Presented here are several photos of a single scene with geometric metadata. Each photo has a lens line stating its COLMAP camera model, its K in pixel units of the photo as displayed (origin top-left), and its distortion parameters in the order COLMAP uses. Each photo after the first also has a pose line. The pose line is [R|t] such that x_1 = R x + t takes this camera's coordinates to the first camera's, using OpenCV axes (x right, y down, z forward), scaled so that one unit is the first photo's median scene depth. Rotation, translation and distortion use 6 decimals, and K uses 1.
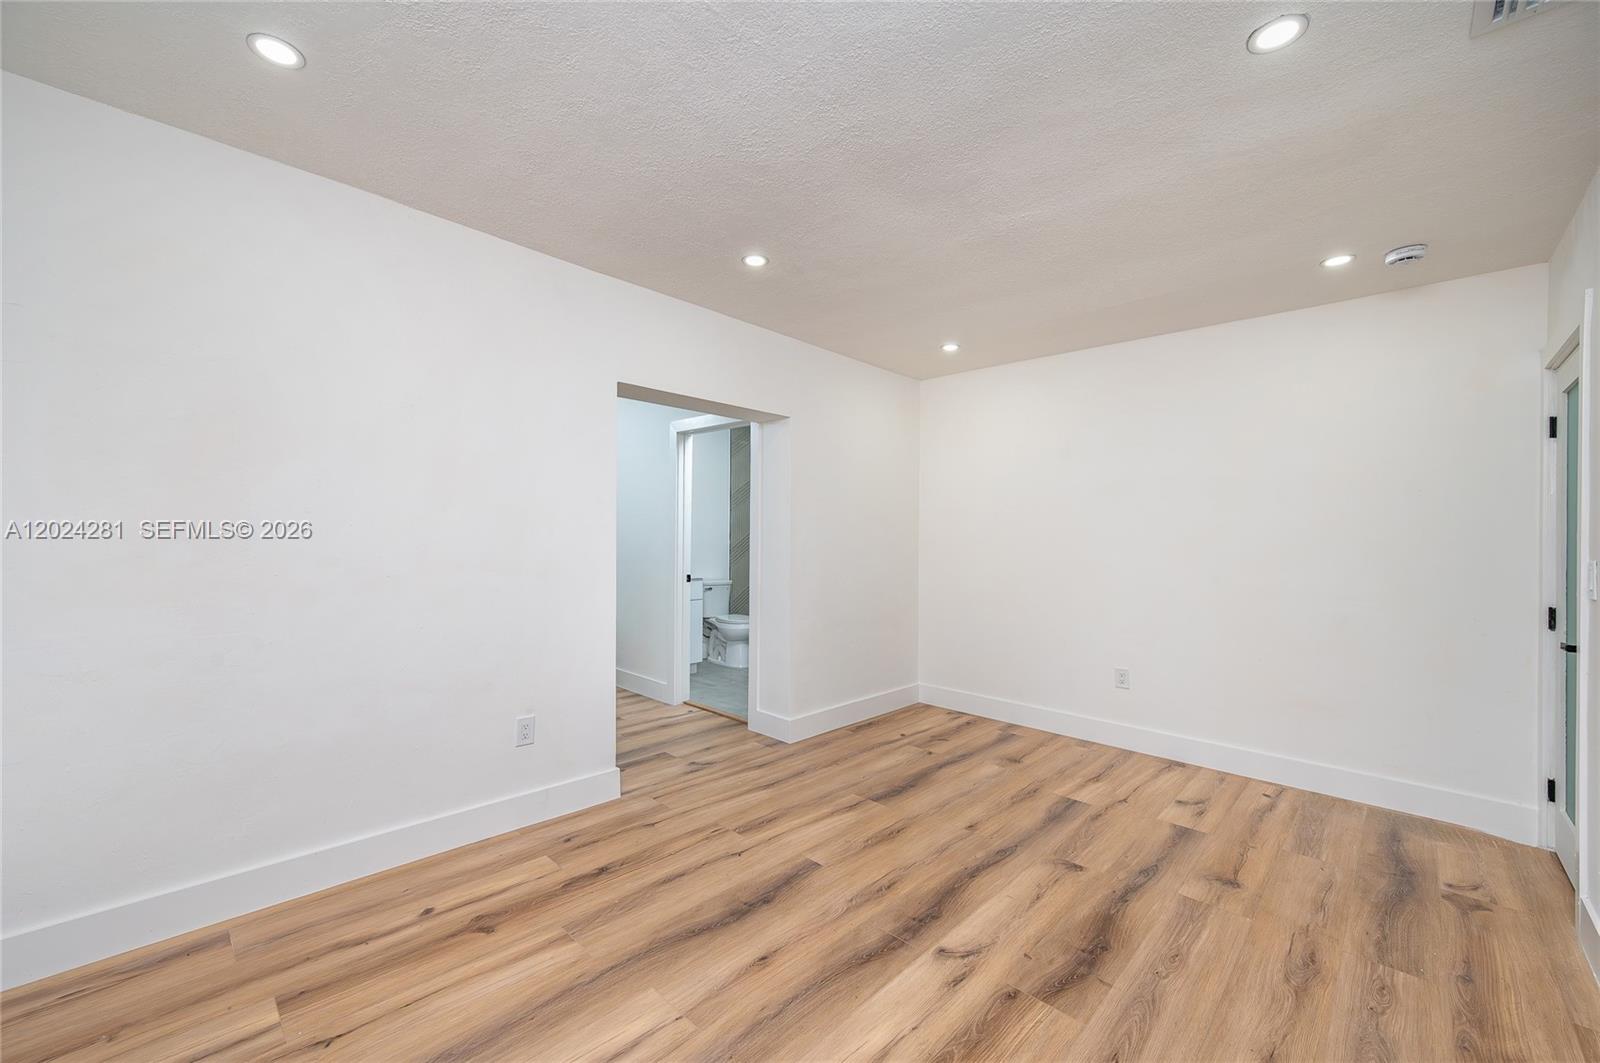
lens RADIAL K [[630.2, 0, 803.6], [0, 630.2, 538.8], [0, 0, 1]] dist [0.001509, 0.000235]
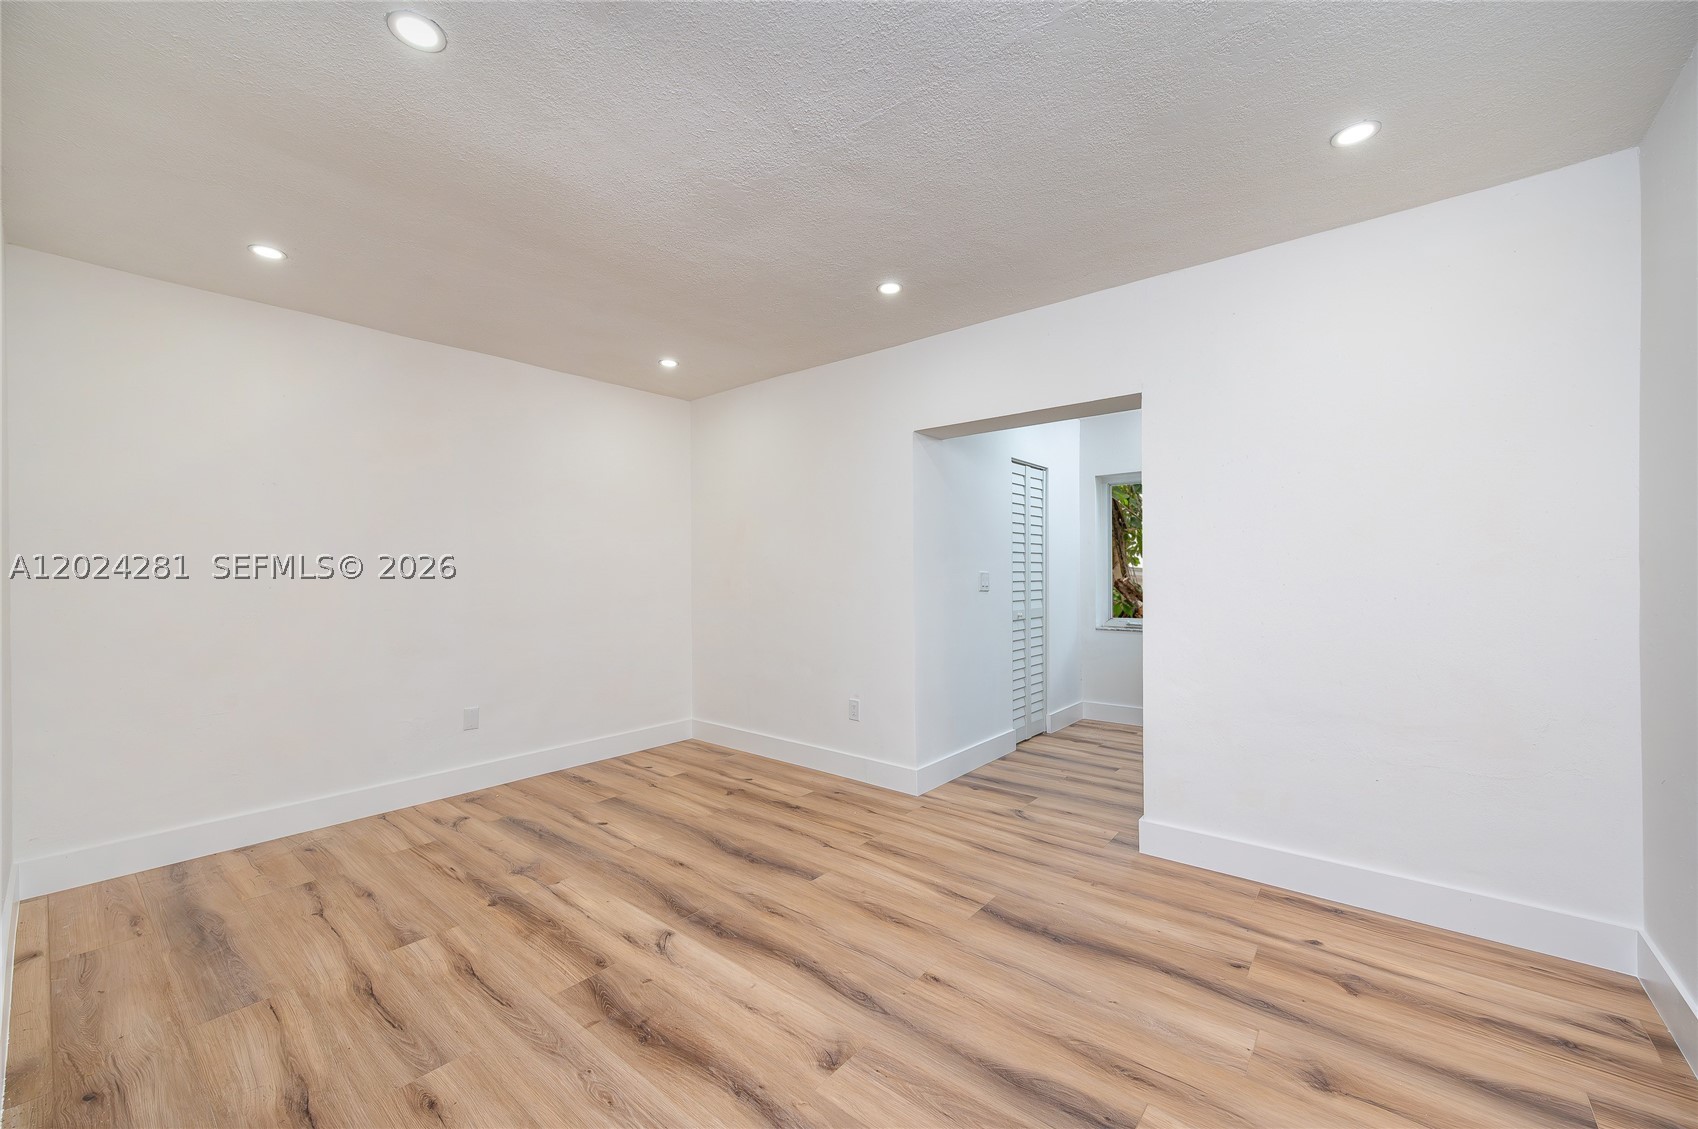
lens RADIAL K [[668.8, 0, 852.8], [0, 668.8, 572.2], [0, 0, 1]] dist [0.001509, 0.000235]
pose [[0.079204, -0.015273, -0.996741, 1.075204], [0.003673, 0.999880, -0.015029, 0.025523], [0.996852, -0.002471, 0.079251, 0.924652]]
